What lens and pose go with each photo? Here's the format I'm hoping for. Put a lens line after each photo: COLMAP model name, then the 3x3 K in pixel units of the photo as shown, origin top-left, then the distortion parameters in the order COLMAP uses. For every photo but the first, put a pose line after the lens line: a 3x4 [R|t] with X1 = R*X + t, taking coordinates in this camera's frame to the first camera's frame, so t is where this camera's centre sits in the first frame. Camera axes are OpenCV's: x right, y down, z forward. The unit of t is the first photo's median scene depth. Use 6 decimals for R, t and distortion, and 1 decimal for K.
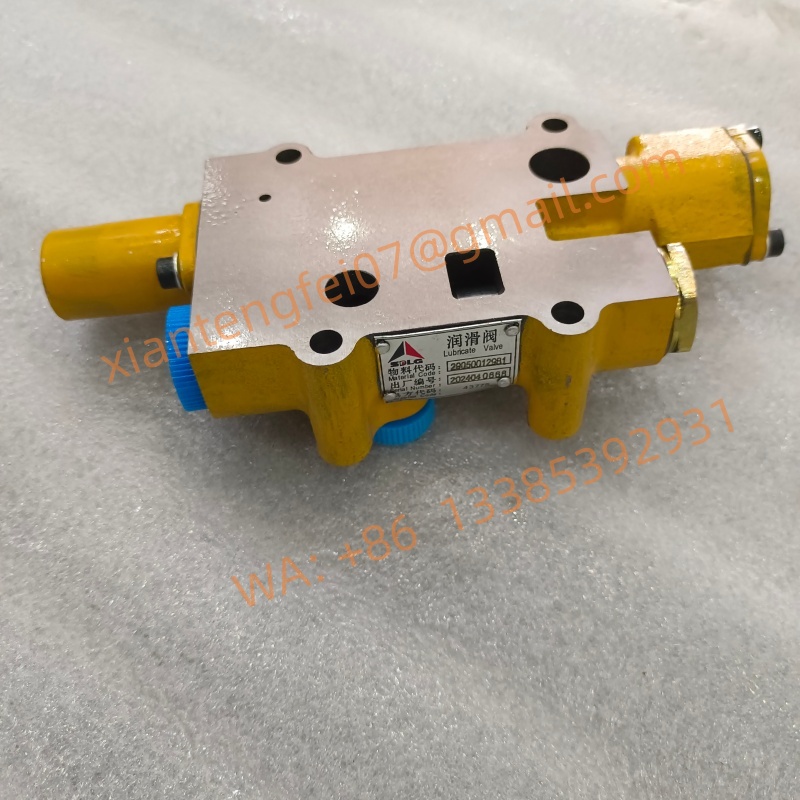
lens RADIAL K [[890.1, 0, 408.7], [0, 890.1, 431.5], [0, 0, 1]] dist [-0.012692, -0.023100]
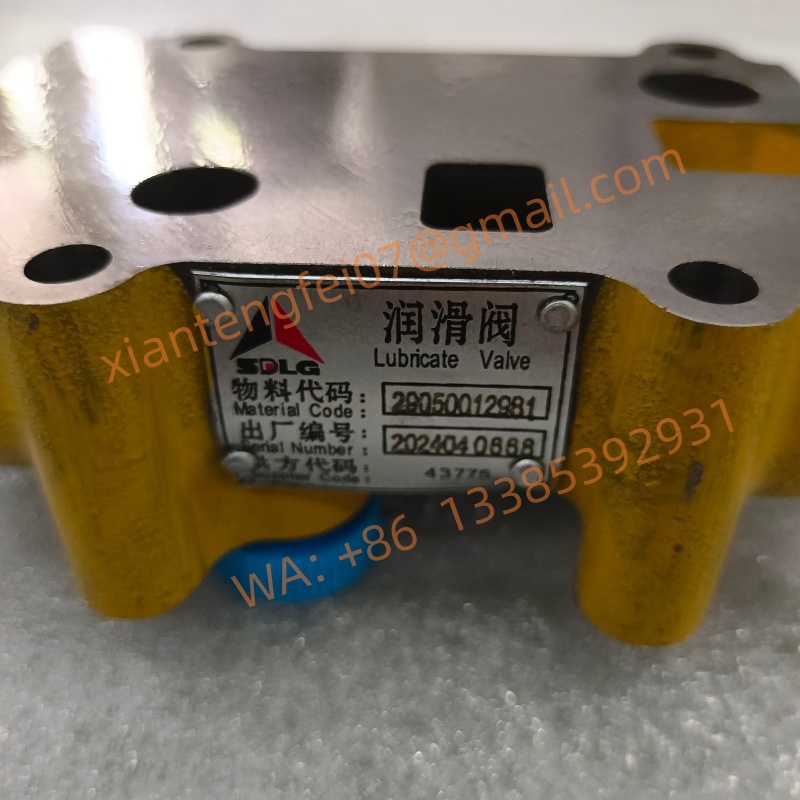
lens RADIAL K [[890.1, 0, 408.7], [0, 890.1, 431.5], [0, 0, 1]] dist [-0.012692, -0.023100]
pose [[0.983873, 0.145002, -0.104727, 0.096120], [-0.167073, 0.954092, -0.248585, 0.035902], [0.063873, 0.262073, 0.962932, 0.618746]]
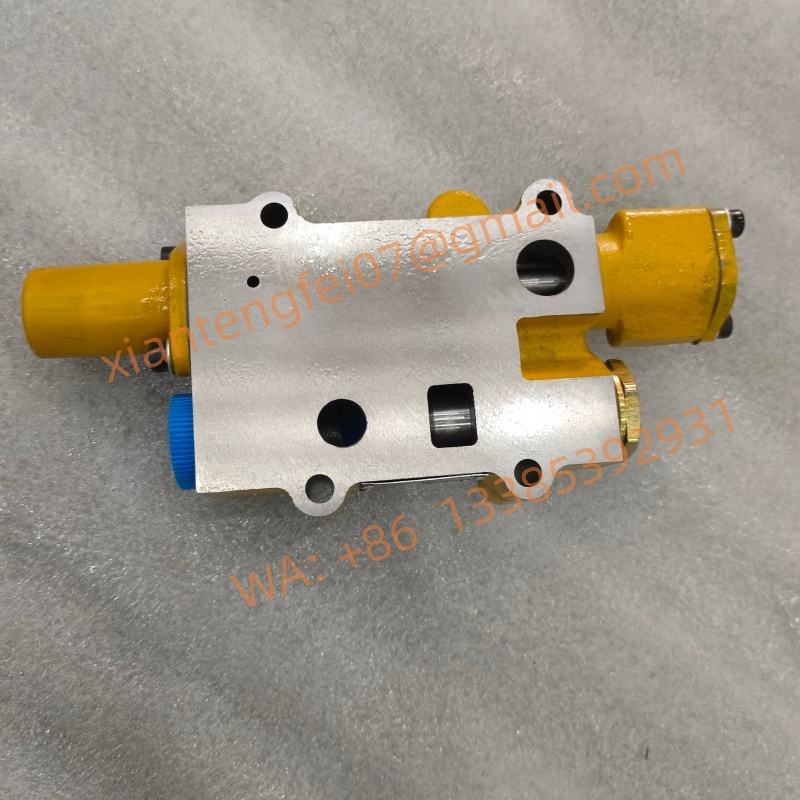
lens RADIAL K [[890.1, 0, 408.7], [0, 890.1, 431.5], [0, 0, 1]] dist [-0.012692, -0.023100]
pose [[0.989728, 0.037442, 0.137977, -0.147814], [-0.106855, 0.834903, 0.539925, -0.835461], [-0.094981, -0.549122, 0.830327, 0.076970]]
